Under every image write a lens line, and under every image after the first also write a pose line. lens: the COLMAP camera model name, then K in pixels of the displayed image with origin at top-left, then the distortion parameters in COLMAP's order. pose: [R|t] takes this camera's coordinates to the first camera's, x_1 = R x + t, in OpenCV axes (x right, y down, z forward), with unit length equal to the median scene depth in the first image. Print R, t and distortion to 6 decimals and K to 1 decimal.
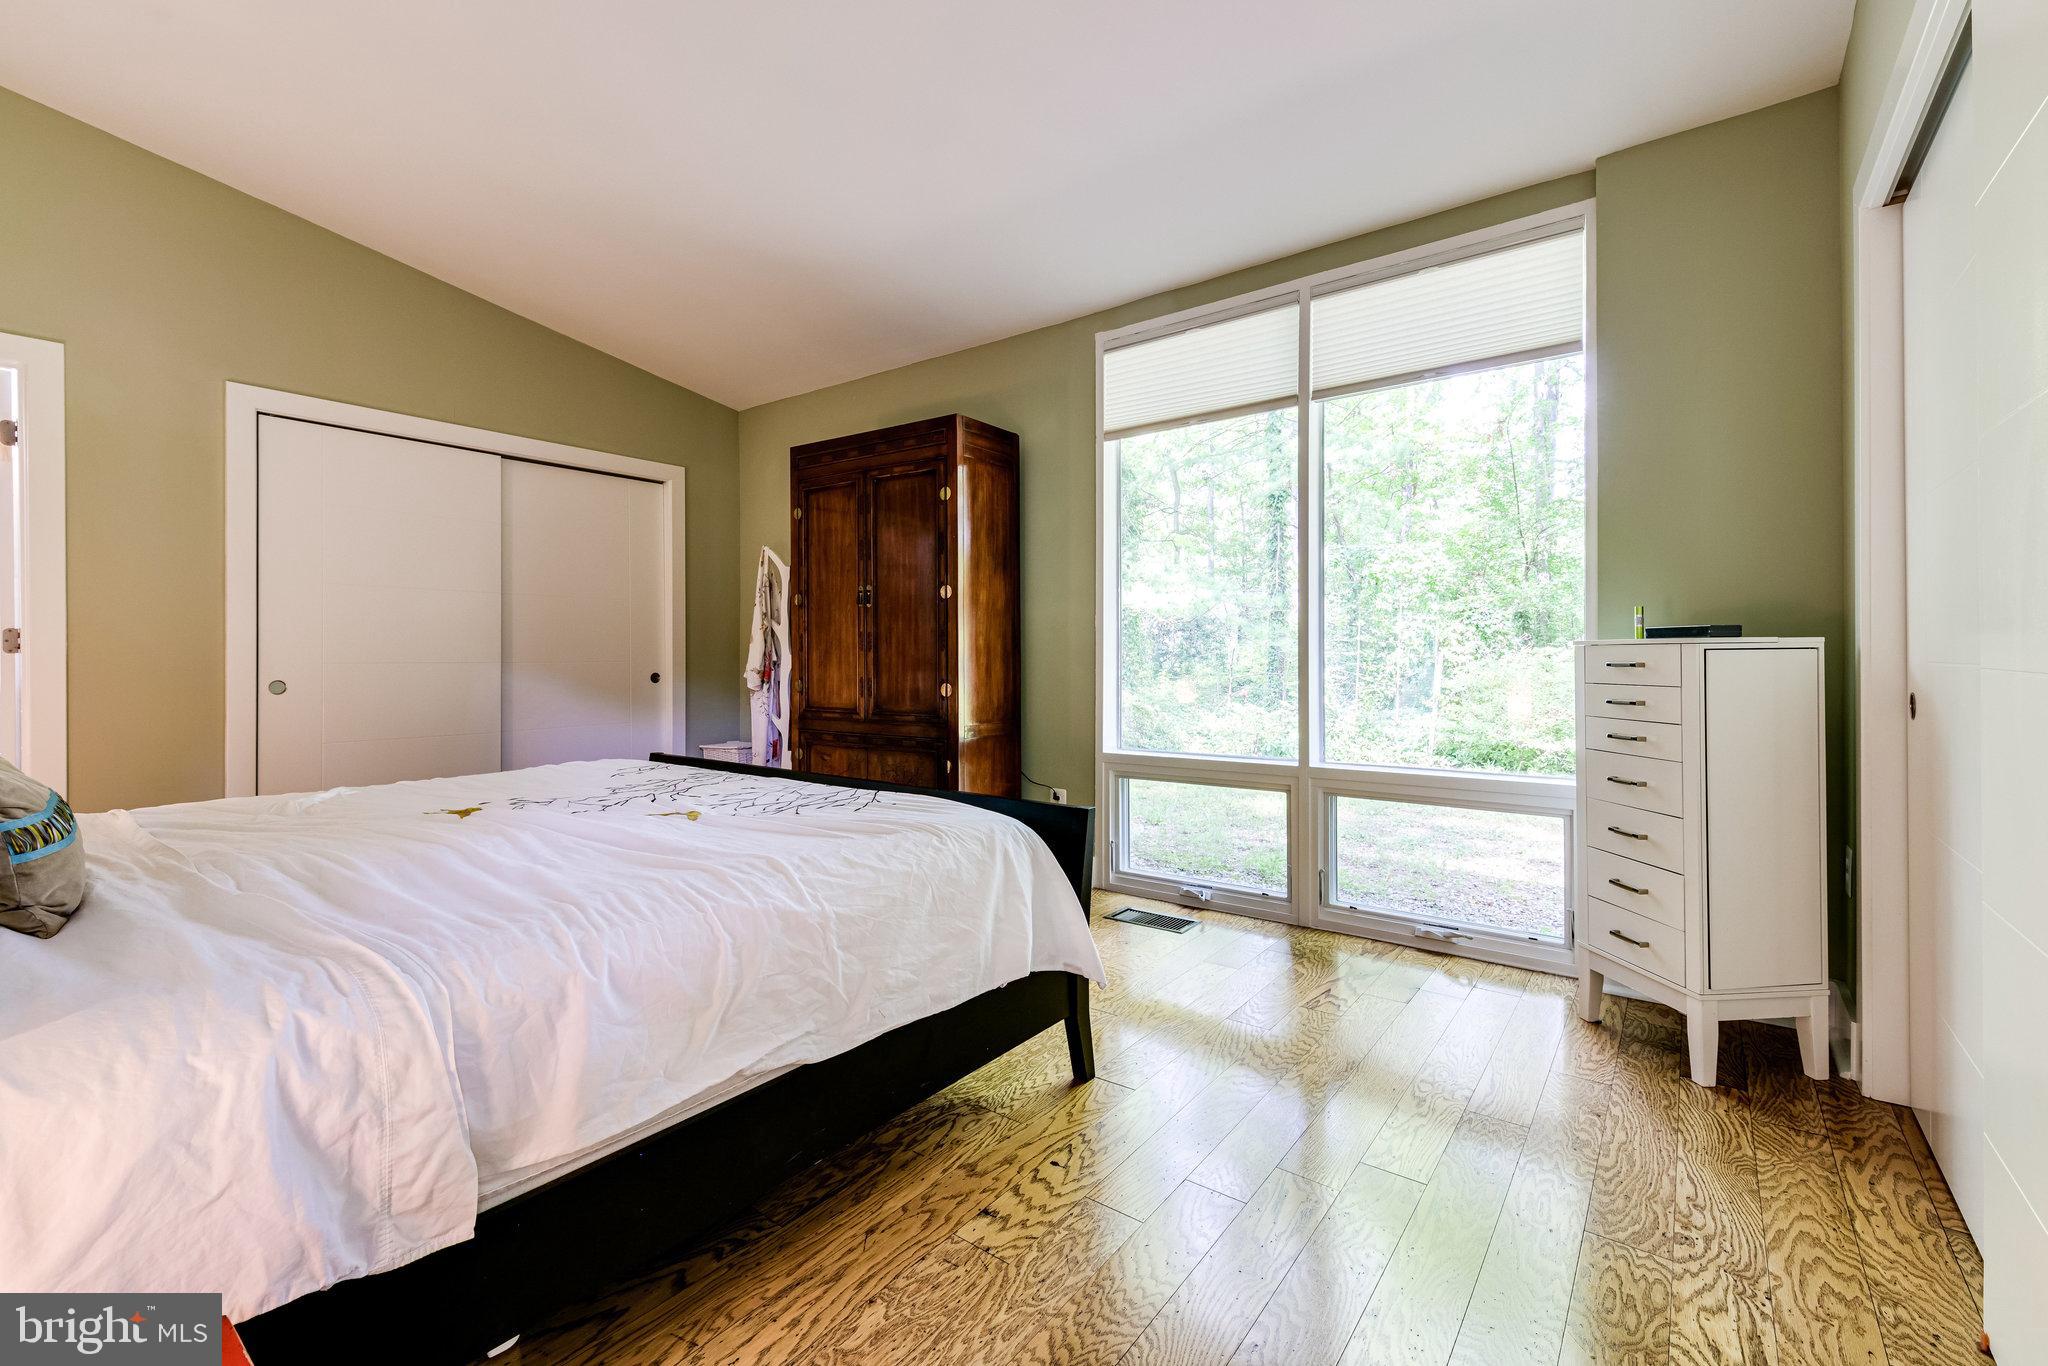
lens RADIAL K [[873.7, 0, 1019.3], [0, 873.7, 672.9], [0, 0, 1]] dist [0.003586, -0.000065]
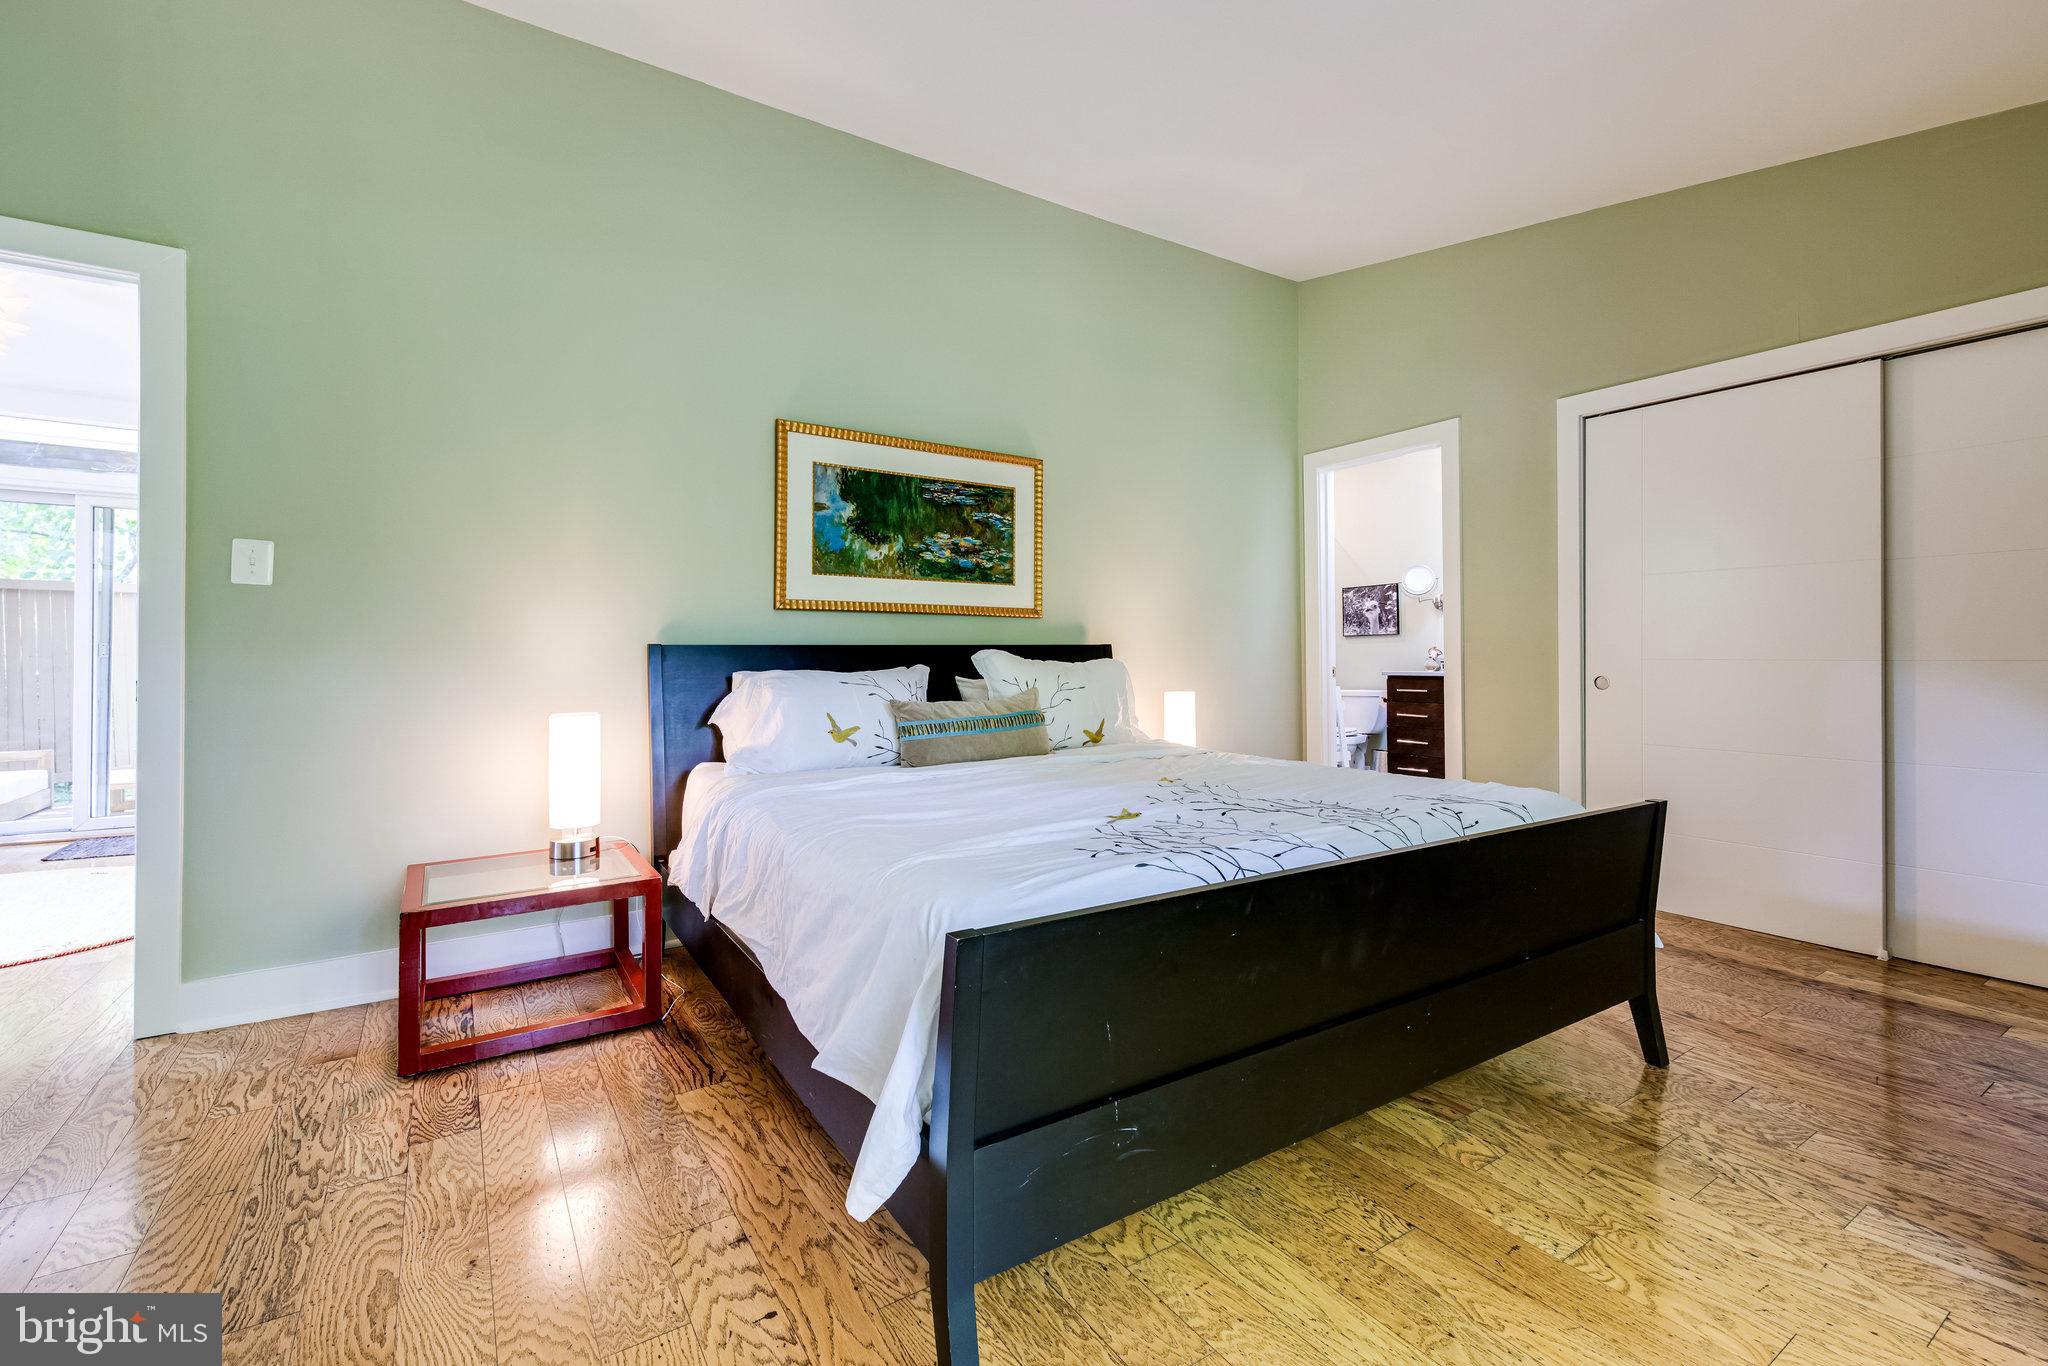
lens RADIAL K [[873.7, 0, 1019.3], [0, 873.7, 672.9], [0, 0, 1]] dist [0.003586, -0.000065]
pose [[-0.343285, 0.014422, -0.939121, 0.725355], [-0.006420, 0.999823, 0.017701, -0.017750], [0.939210, 0.012105, -0.343131, 1.563678]]
